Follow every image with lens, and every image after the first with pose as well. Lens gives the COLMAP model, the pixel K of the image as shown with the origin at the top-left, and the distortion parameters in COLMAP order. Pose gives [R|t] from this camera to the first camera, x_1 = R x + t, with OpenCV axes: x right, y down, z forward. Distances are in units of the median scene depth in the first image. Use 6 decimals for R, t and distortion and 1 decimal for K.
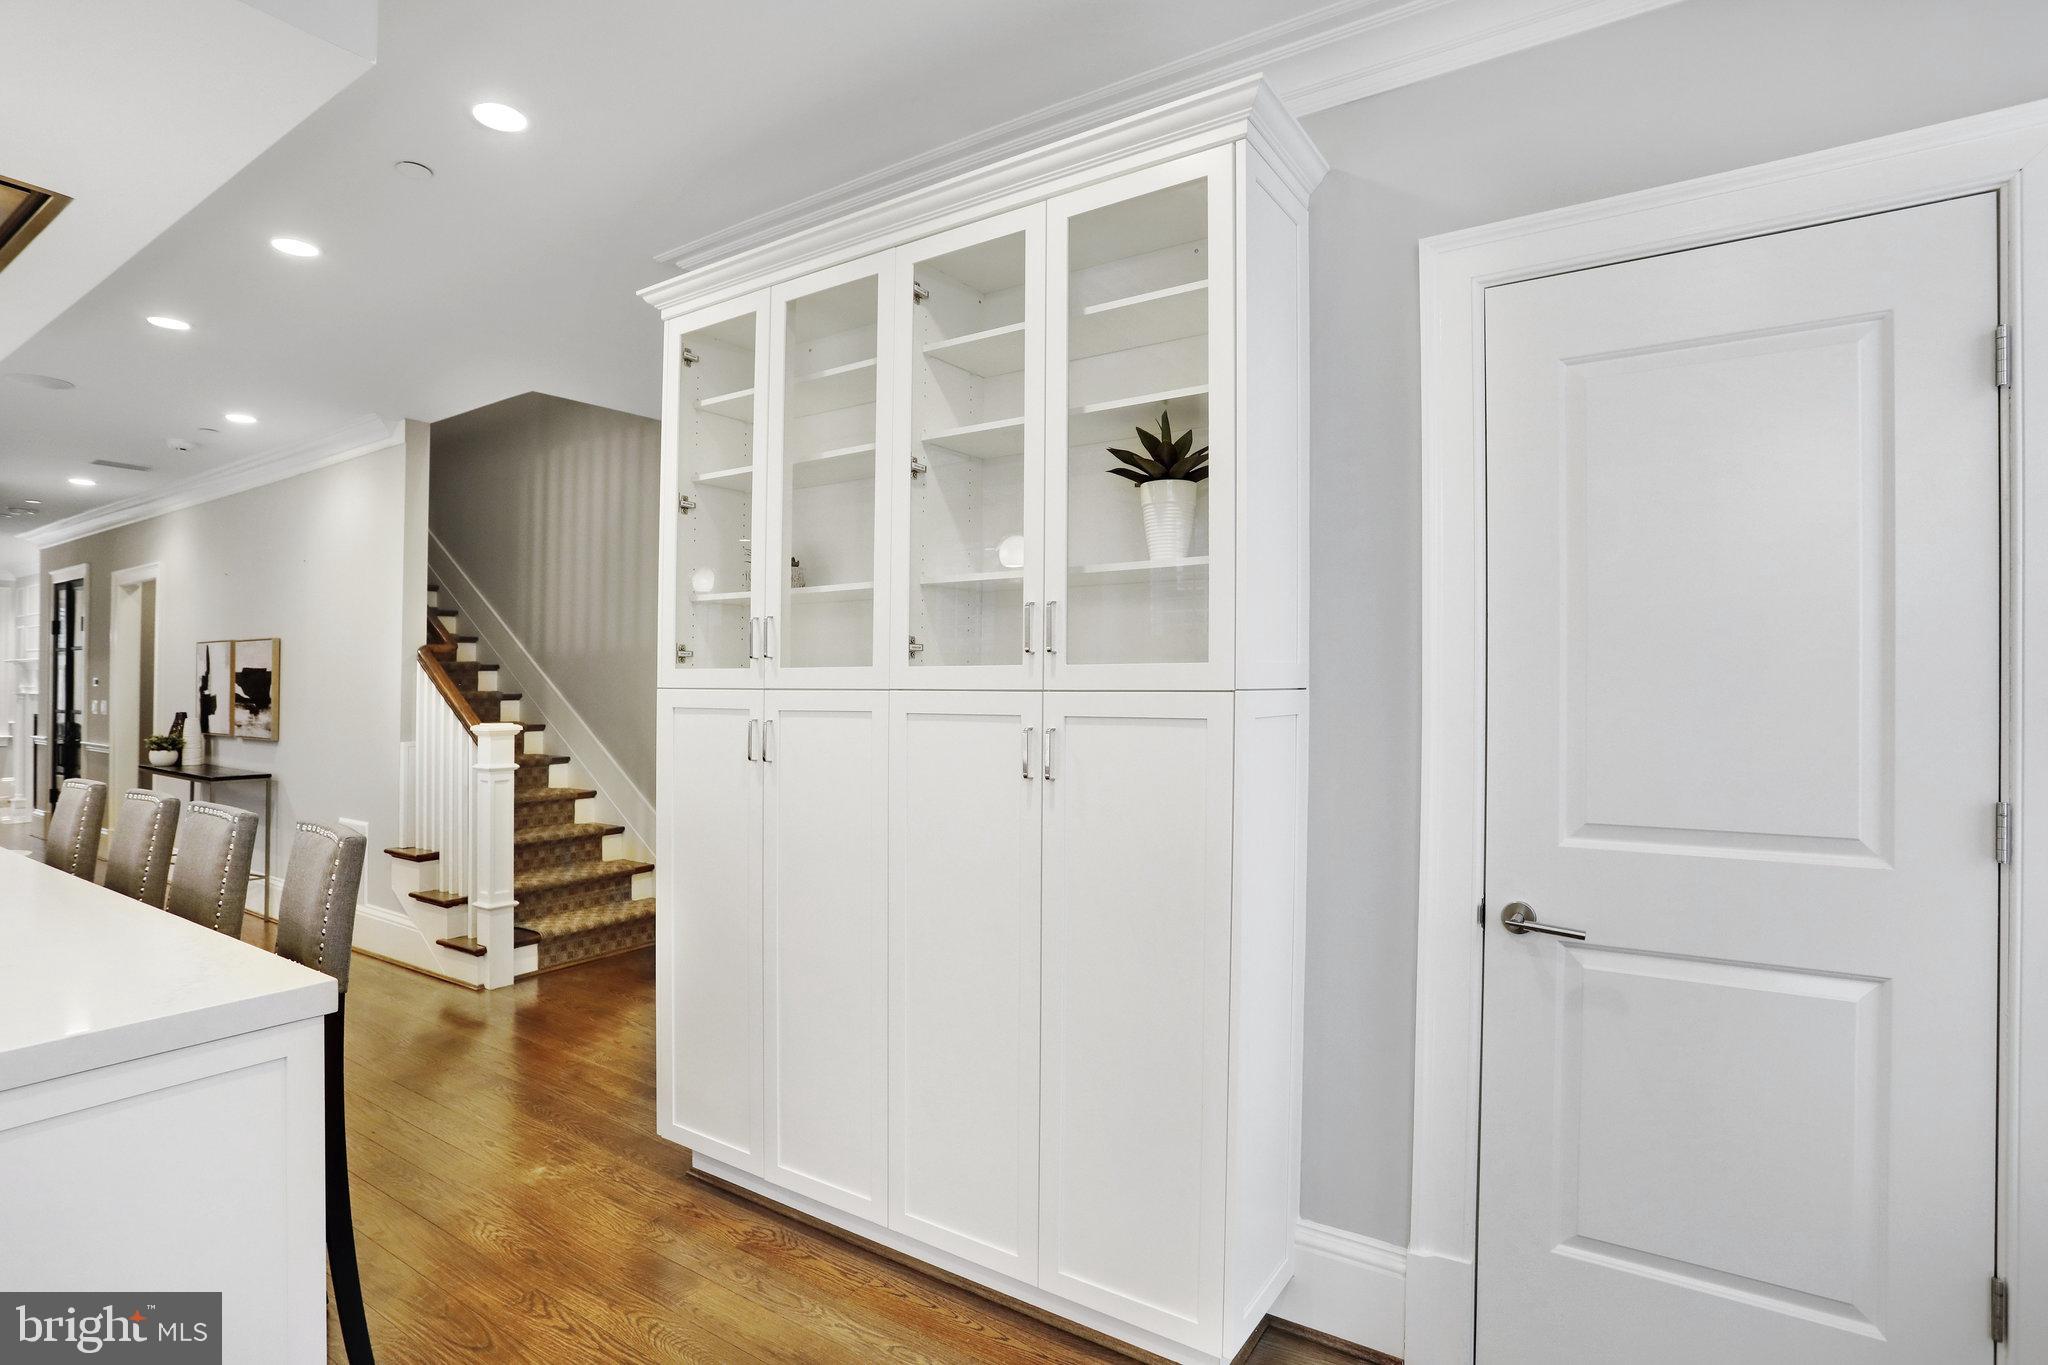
lens RADIAL K [[1014.2, 0, 1014.3], [0, 1014.2, 678.0], [0, 0, 1]] dist [-0.084873, 0.035218]
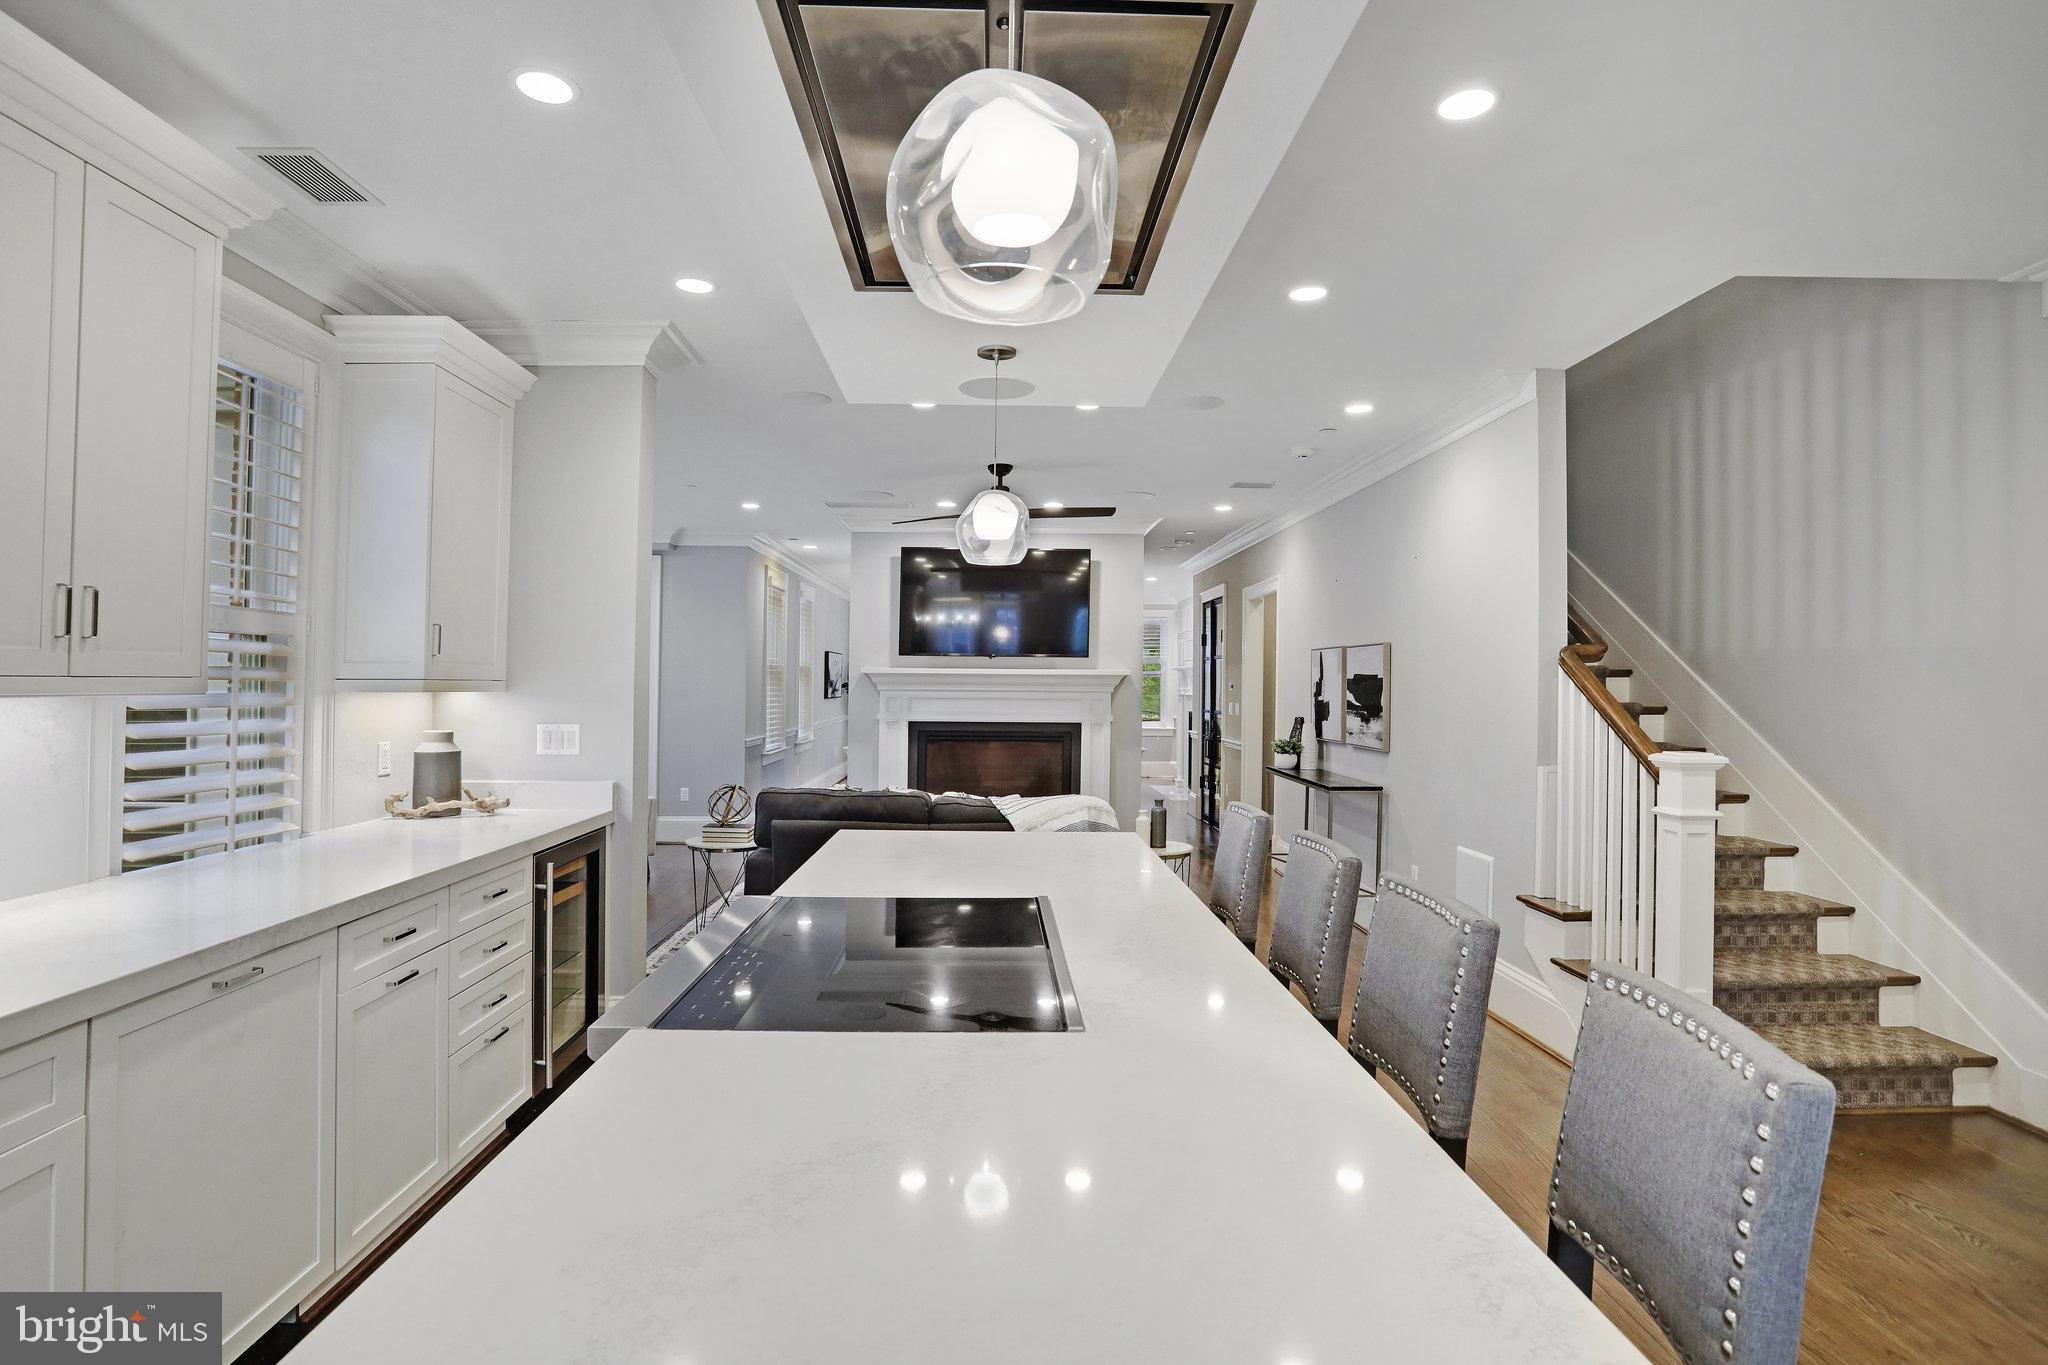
lens RADIAL K [[1014.2, 0, 1014.3], [0, 1014.2, 678.0], [0, 0, 1]] dist [-0.084873, 0.035218]
pose [[0.572309, -0.001754, -0.820036, -0.160477], [0.000577, 0.999998, -0.001737, -0.005165], [0.820038, 0.000521, 0.572309, 0.143958]]
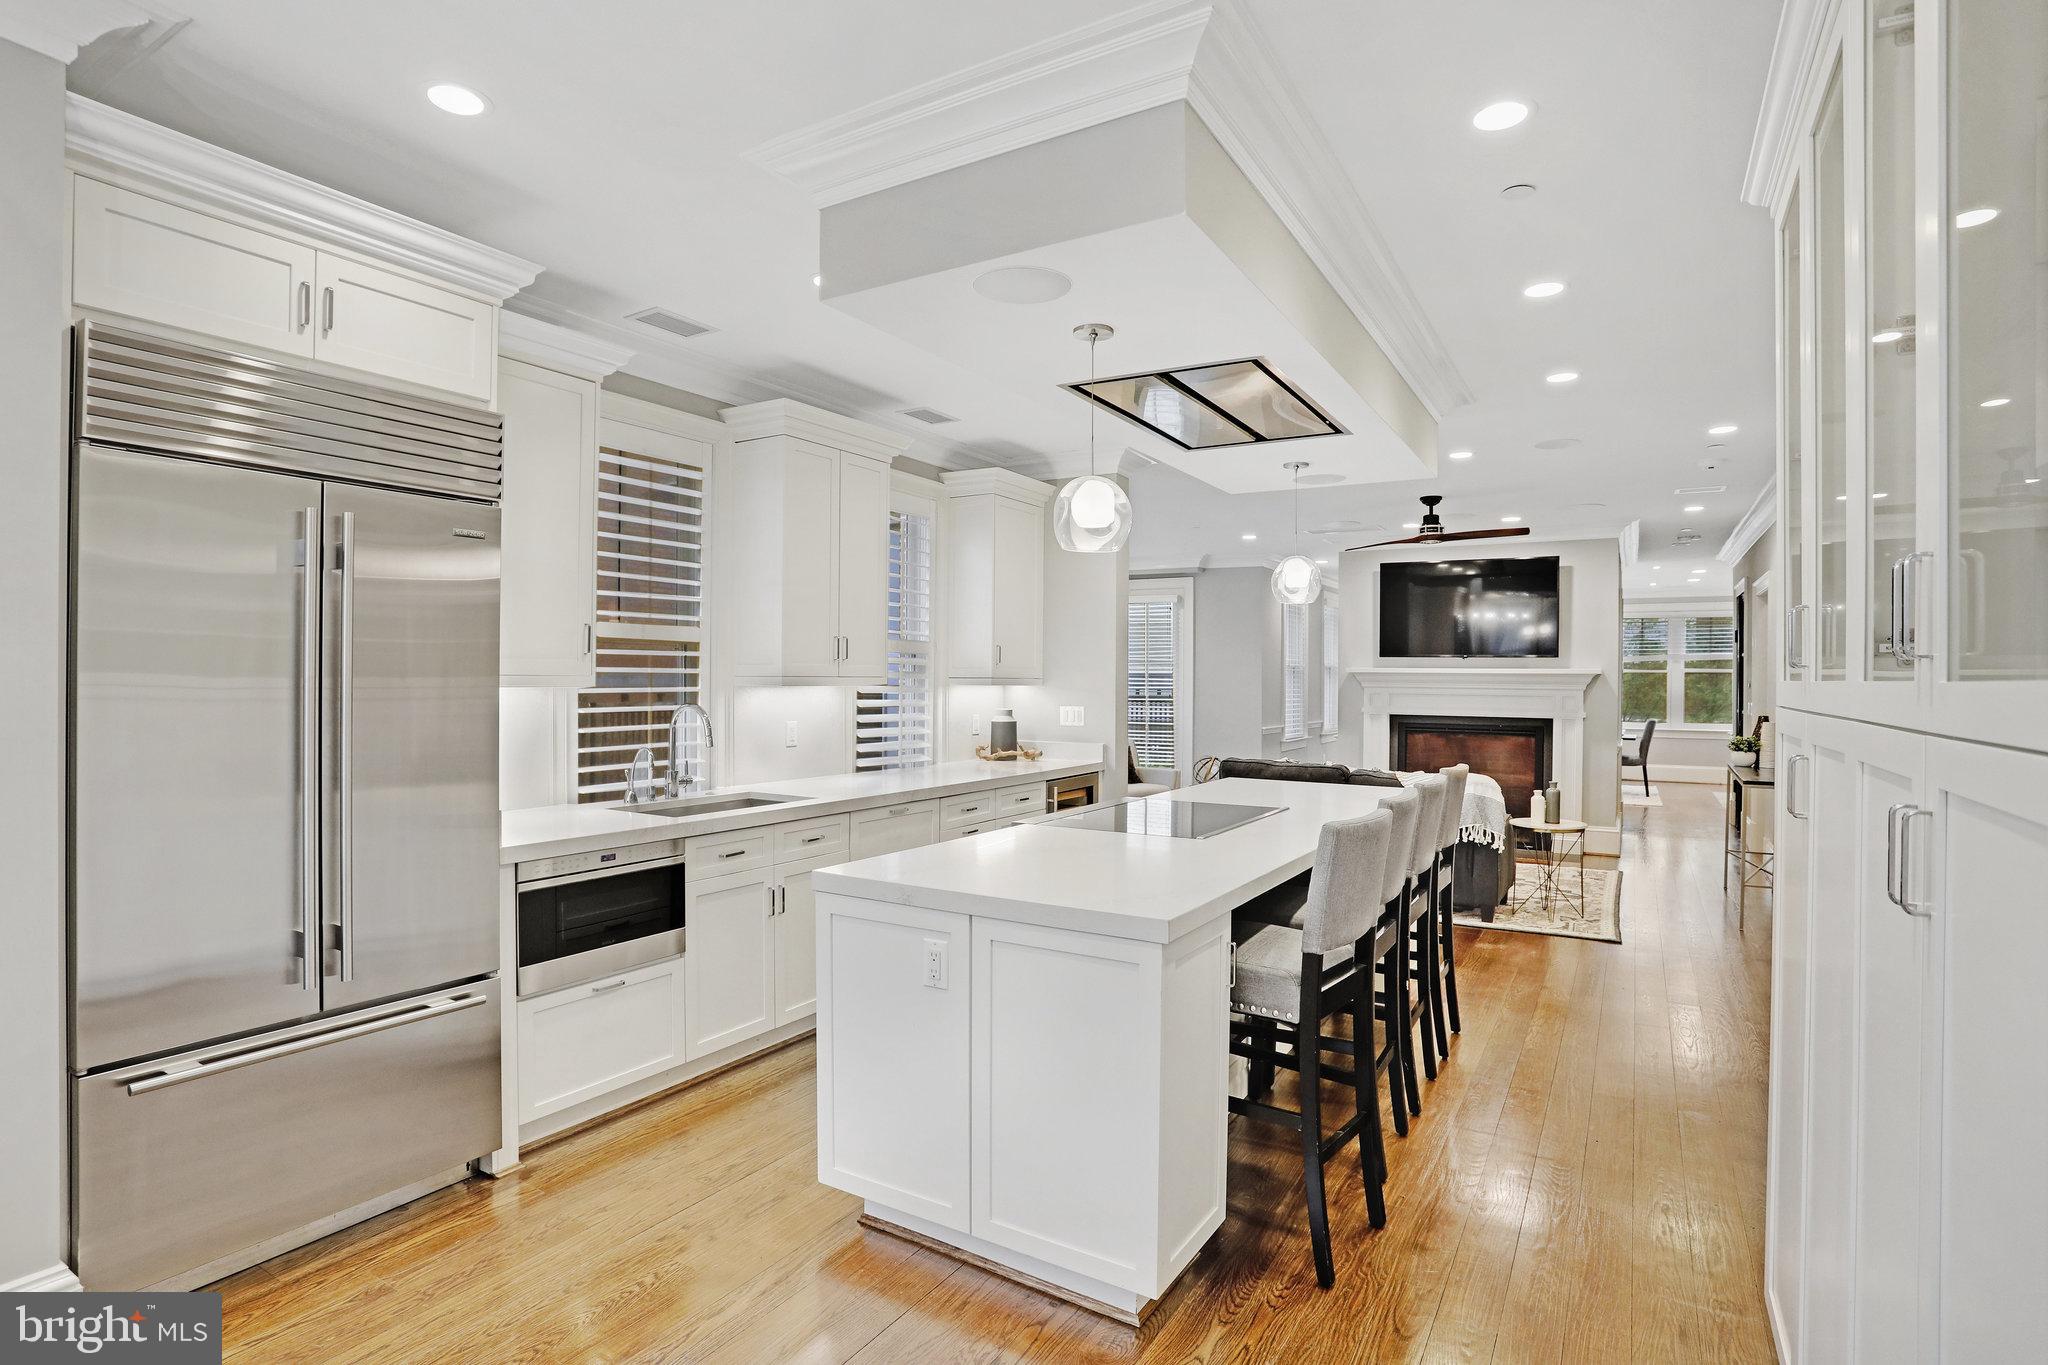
lens RADIAL K [[1014.2, 0, 1014.3], [0, 1014.2, 678.0], [0, 0, 1]] dist [-0.084873, 0.035218]
pose [[0.031170, -0.001356, -0.999513, 0.164051], [0.001209, 0.999998, -0.001319, -0.004311], [0.999513, -0.001167, 0.031172, 0.177527]]
